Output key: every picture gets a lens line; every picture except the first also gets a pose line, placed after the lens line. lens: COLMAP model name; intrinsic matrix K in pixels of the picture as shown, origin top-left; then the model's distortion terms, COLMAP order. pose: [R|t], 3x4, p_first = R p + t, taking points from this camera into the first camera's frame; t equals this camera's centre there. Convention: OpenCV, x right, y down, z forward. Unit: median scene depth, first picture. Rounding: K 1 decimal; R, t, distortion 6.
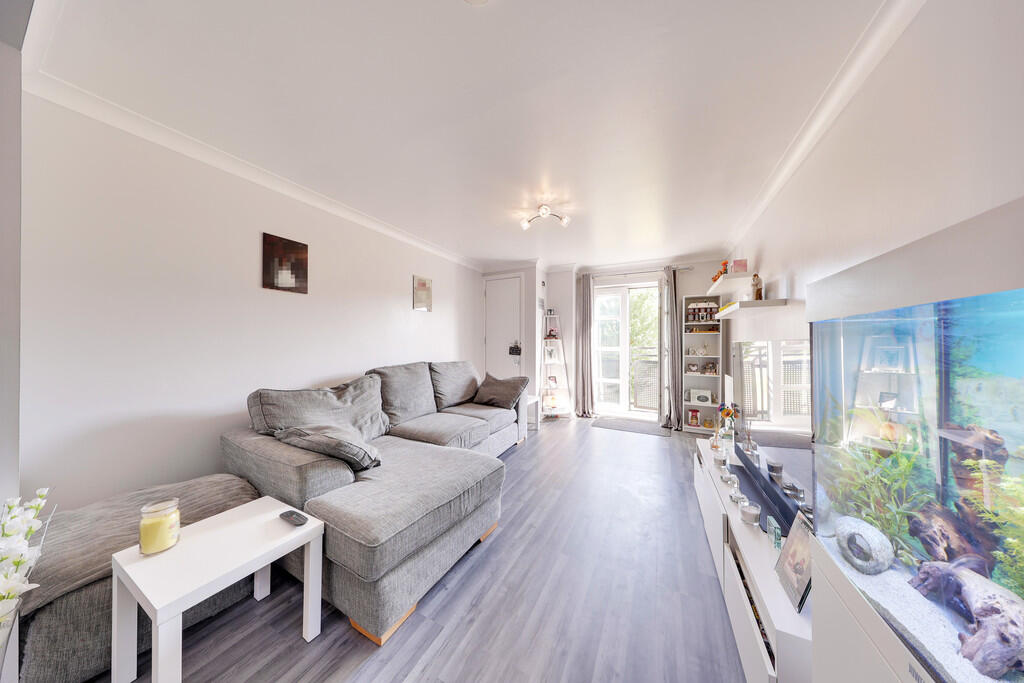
lens RADIAL K [[288.3, 0, 512.0], [0, 288.3, 341.5], [0, 0, 1]] dist [0.000029, -0.000001]
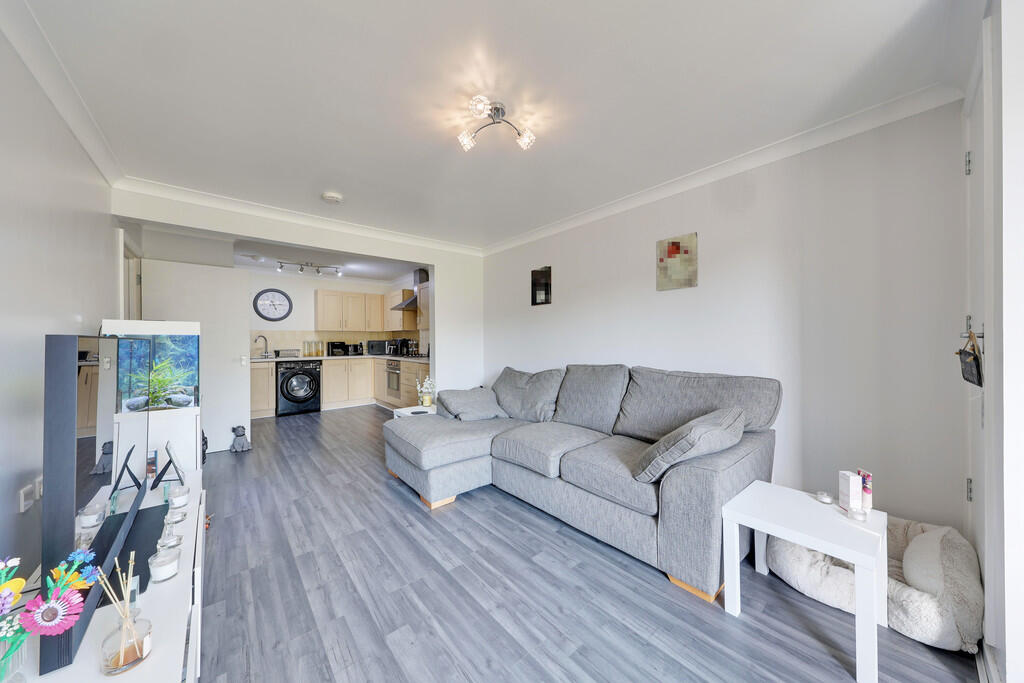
lens RADIAL K [[349.5, 0, 512.0], [0, 349.5, 341.5], [0, 0, 1]] dist [0.000027, -0.000001]
pose [[-0.394659, -0.001420, -0.918826, 0.884276], [0.017002, 0.999816, -0.008848, 0.022313], [0.918670, -0.019114, -0.394563, 1.542209]]
